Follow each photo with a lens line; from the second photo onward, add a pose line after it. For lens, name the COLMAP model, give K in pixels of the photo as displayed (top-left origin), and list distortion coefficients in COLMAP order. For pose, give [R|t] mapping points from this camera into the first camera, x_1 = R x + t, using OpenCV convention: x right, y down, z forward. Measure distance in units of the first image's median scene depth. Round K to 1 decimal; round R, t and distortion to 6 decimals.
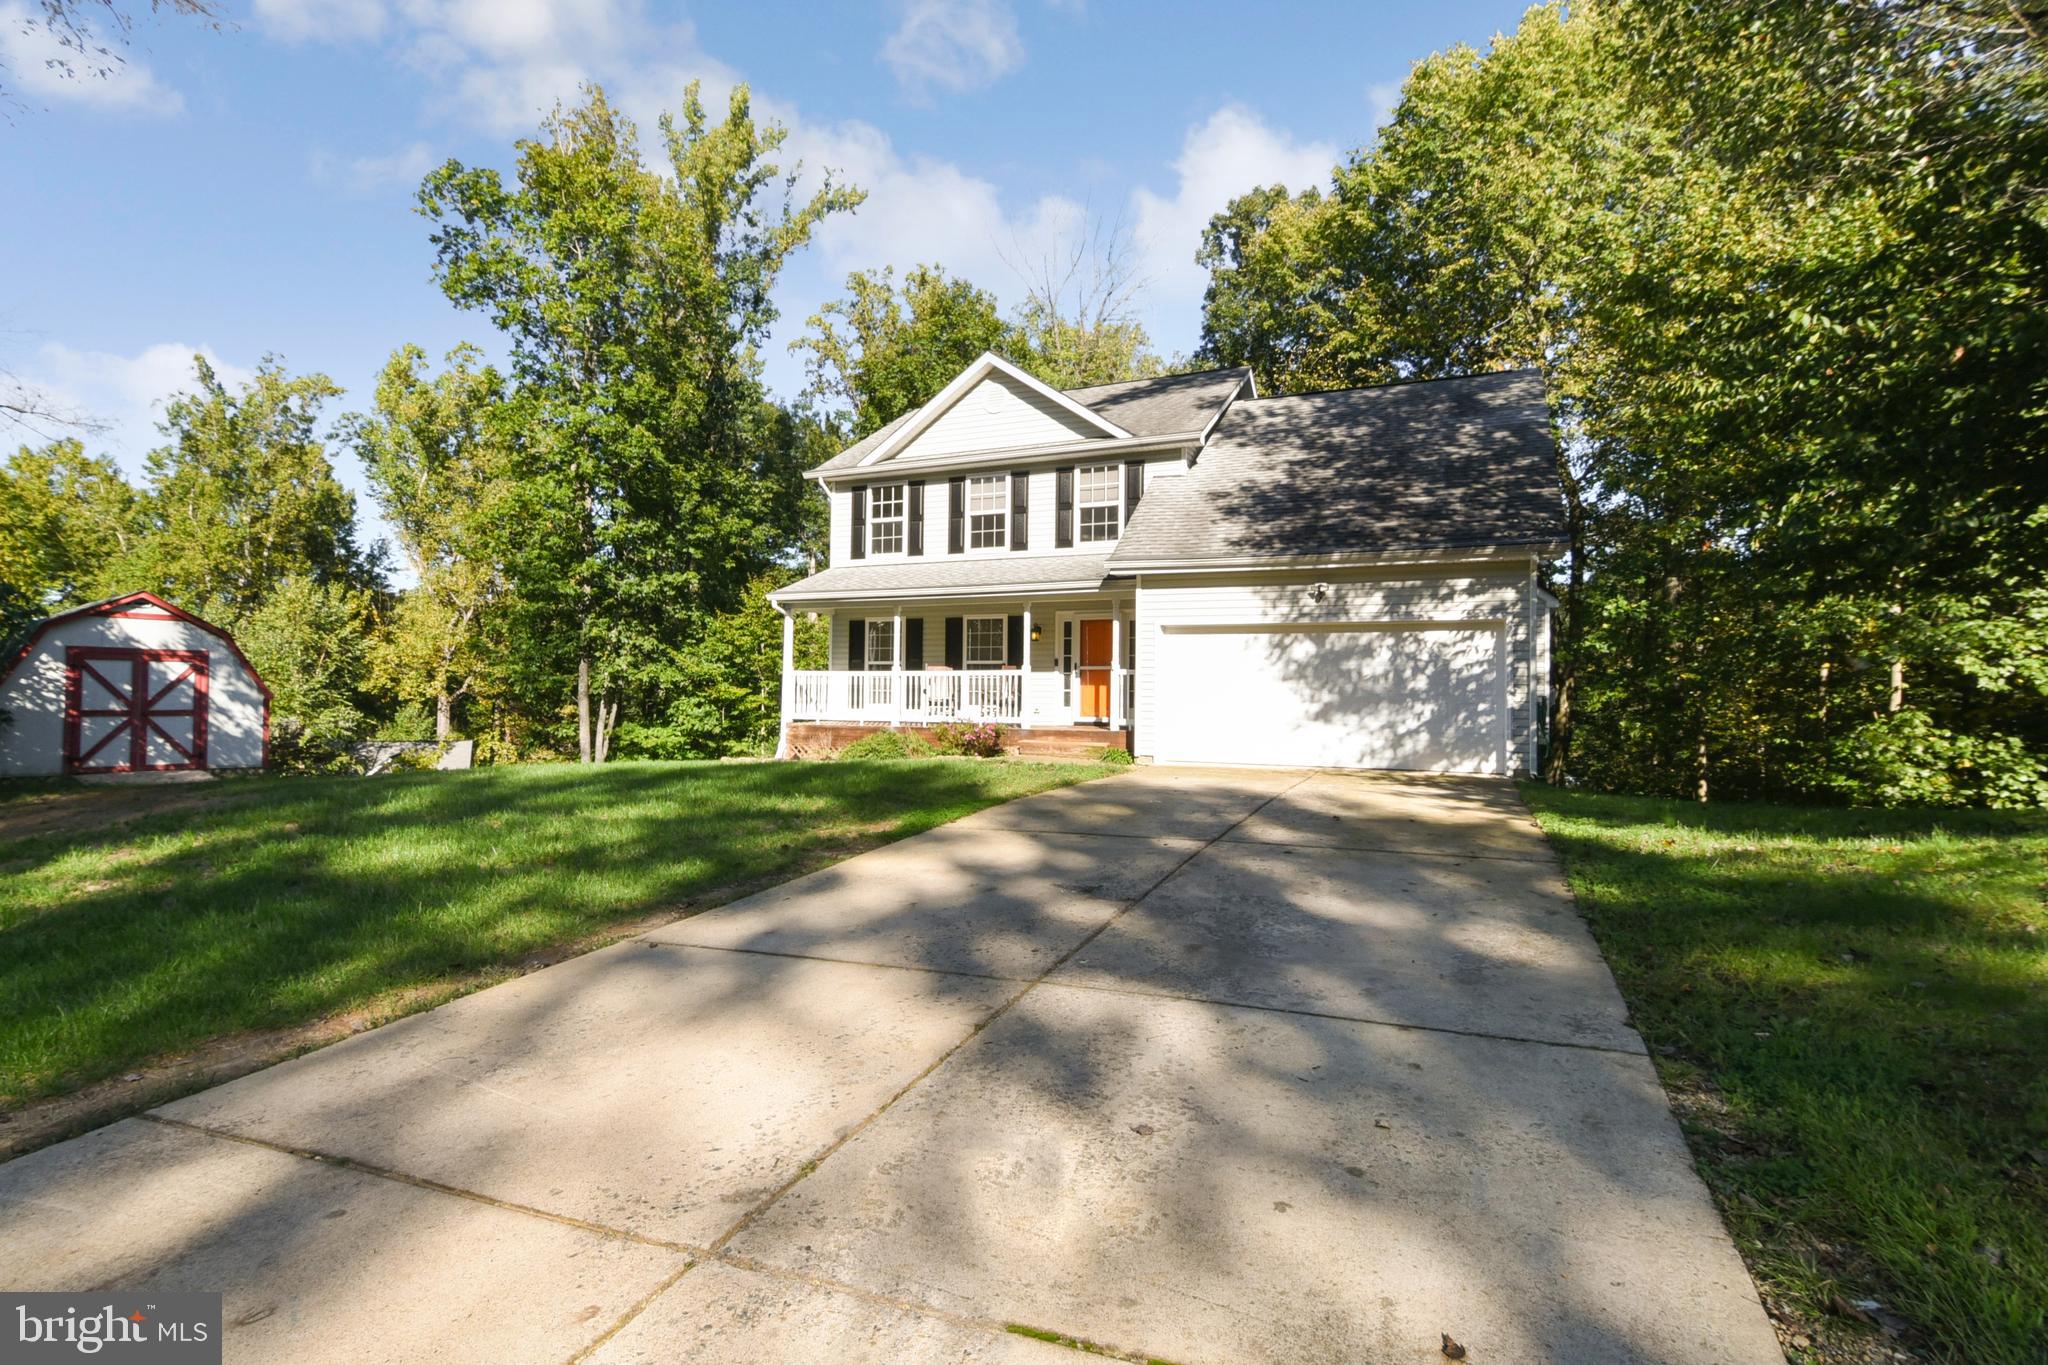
lens RADIAL K [[990.8, 0, 1015.4], [0, 990.8, 669.0], [0, 0, 1]] dist [-0.020730, 0.005076]
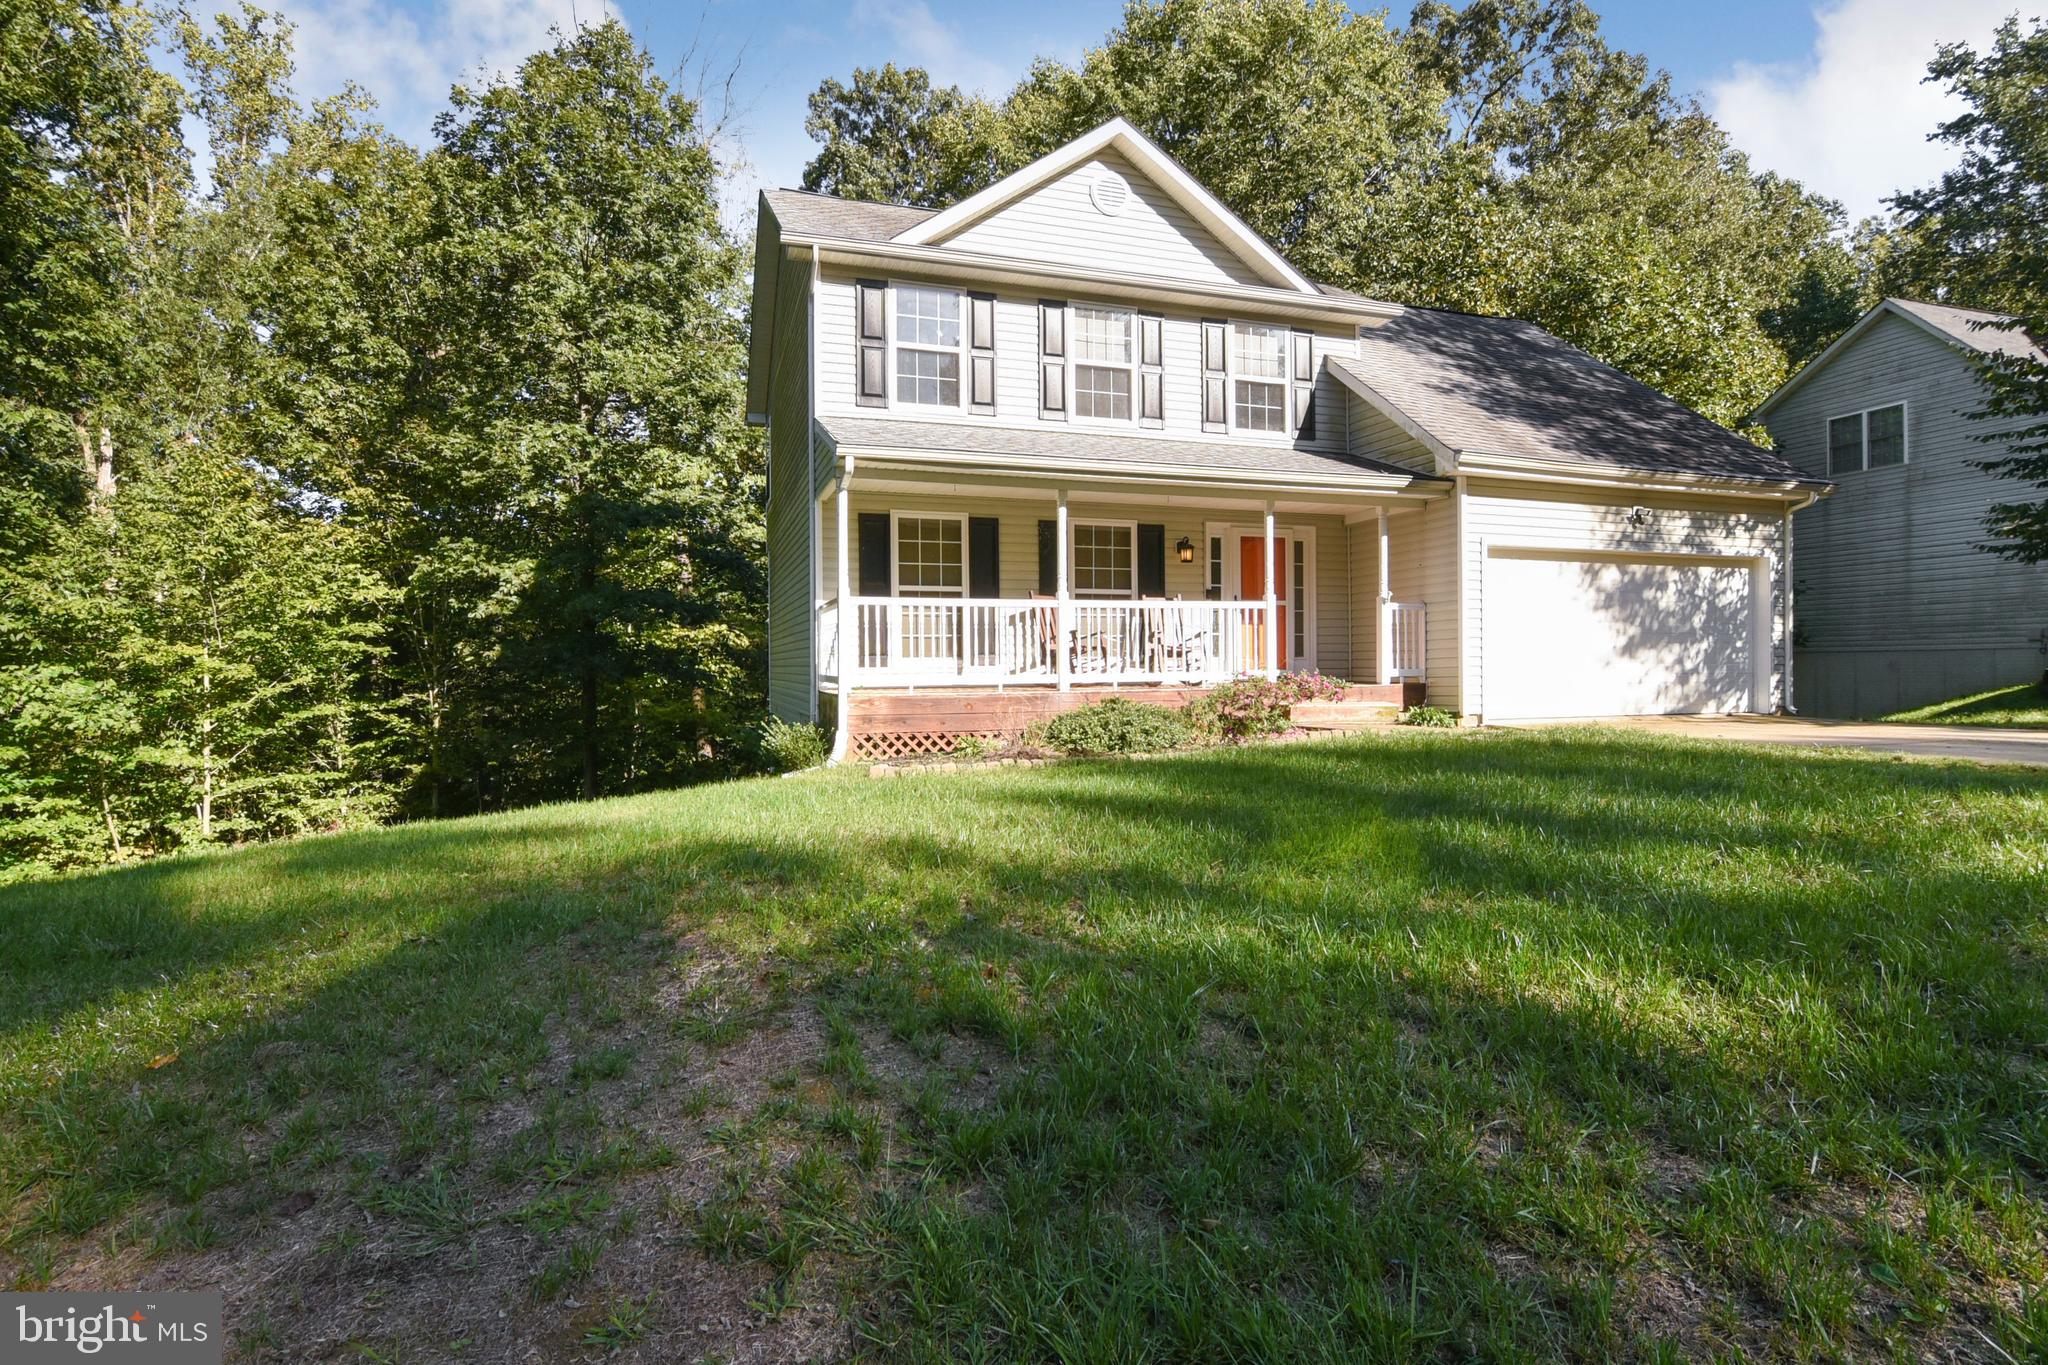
lens RADIAL K [[990.8, 0, 1027.0], [0, 990.8, 680.3], [0, 0, 1]] dist [-0.020730, 0.005076]
pose [[0.732881, -0.031554, 0.679625, -0.546137], [-0.001782, 0.998831, 0.048296, 0.022120], [-0.680355, -0.036606, 0.731968, 0.568803]]
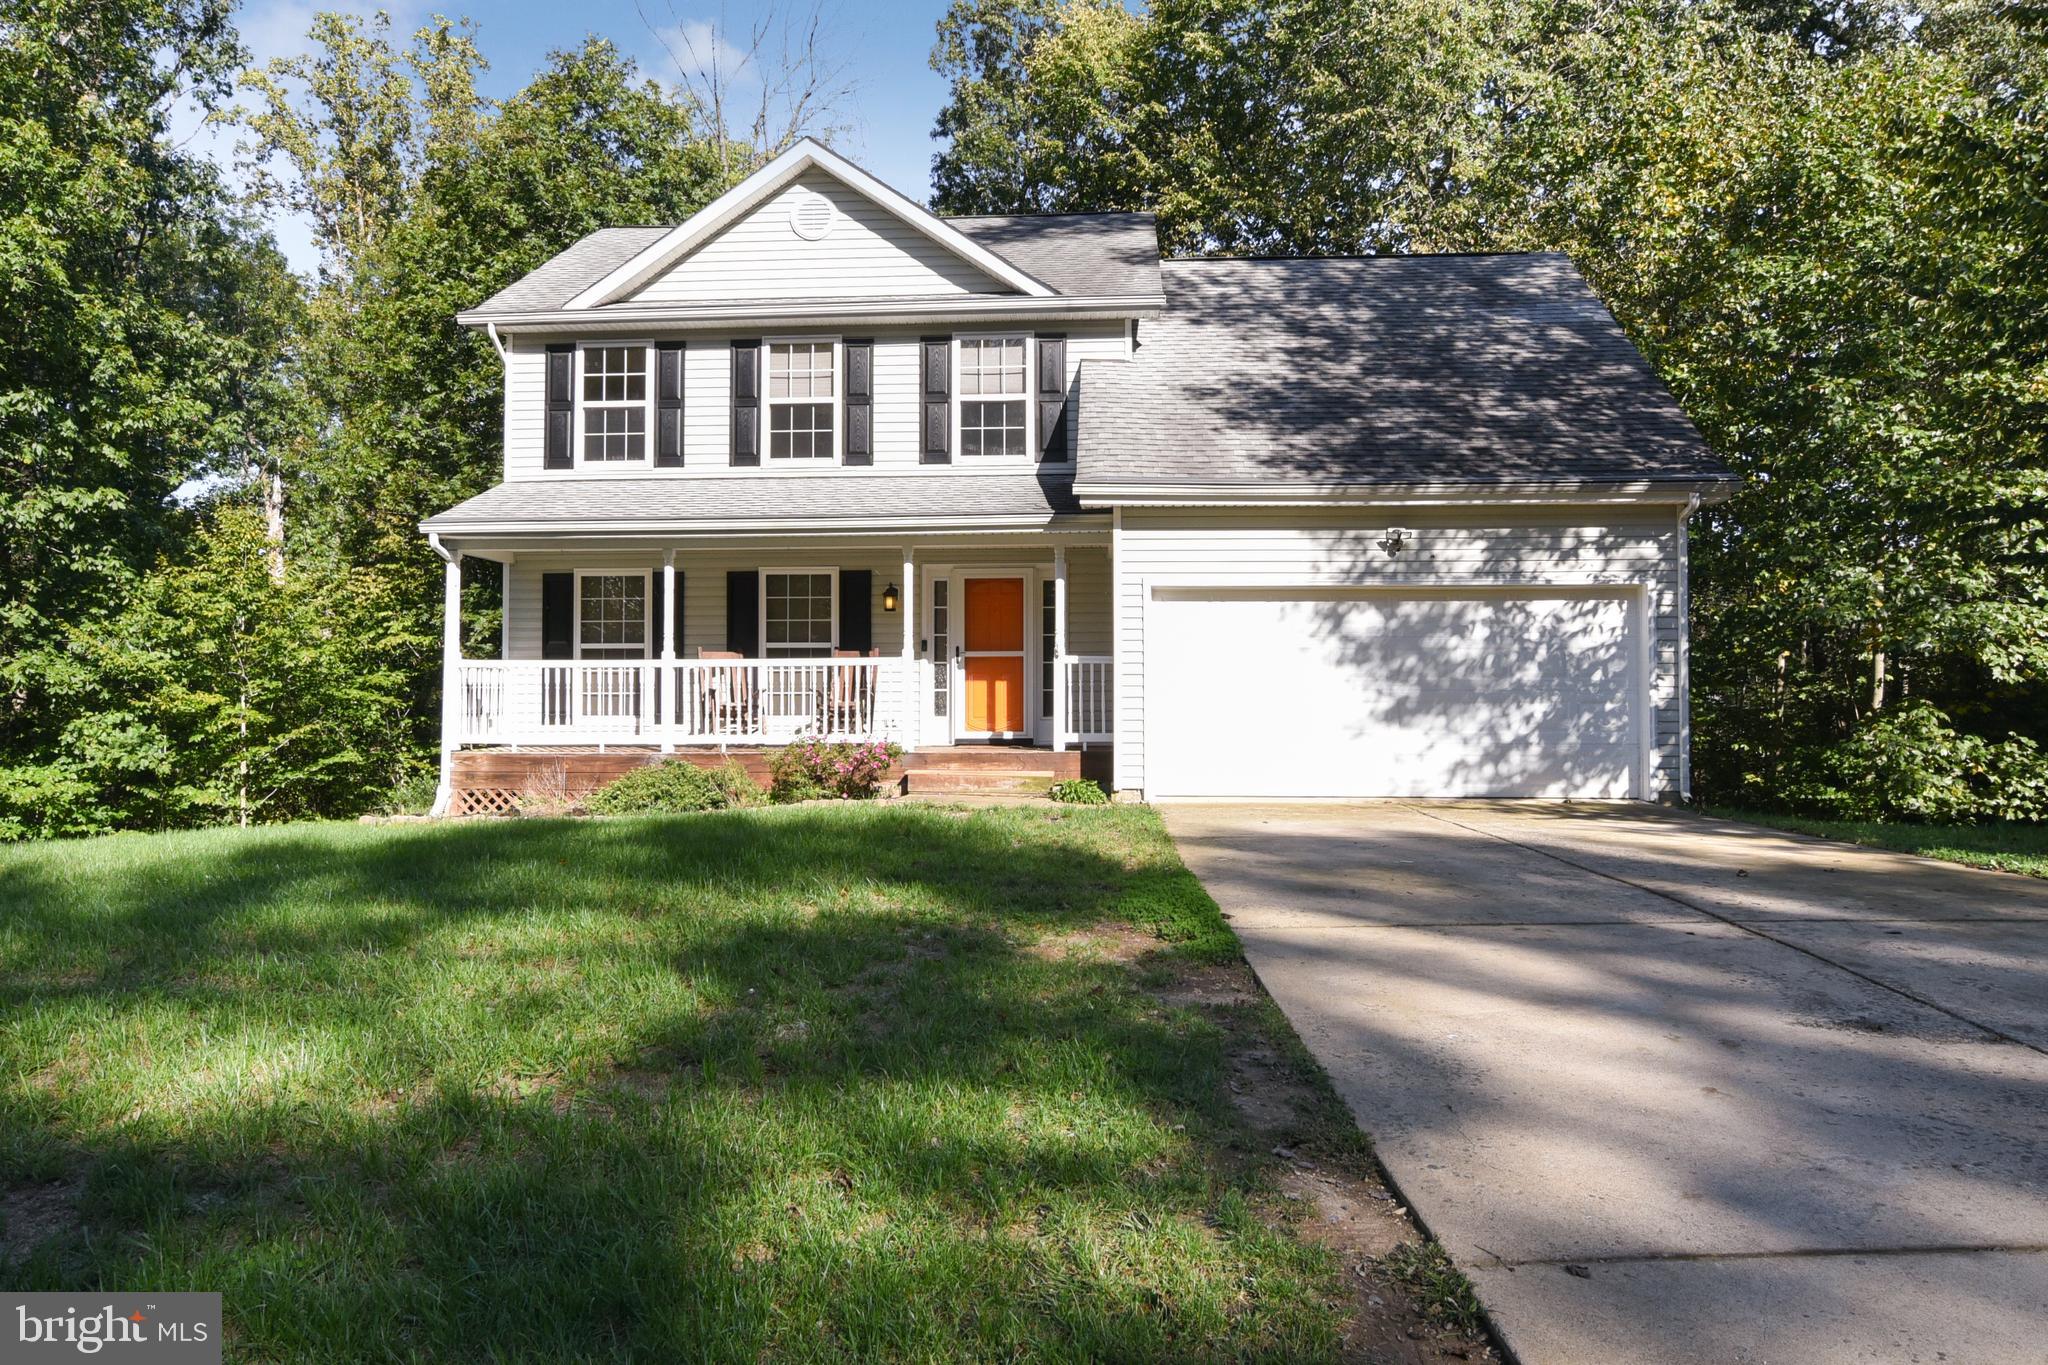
lens RADIAL K [[1415.8, 0, 1016.5], [0, 1415.8, 676.1], [0, 0, 1]] dist [-0.030224, 0.004902]
pose [[0.938515, -0.003631, 0.345219, -0.215252], [0.001312, 0.999975, 0.006950, 0.006723], [-0.345236, -0.006070, 0.938496, 0.138167]]
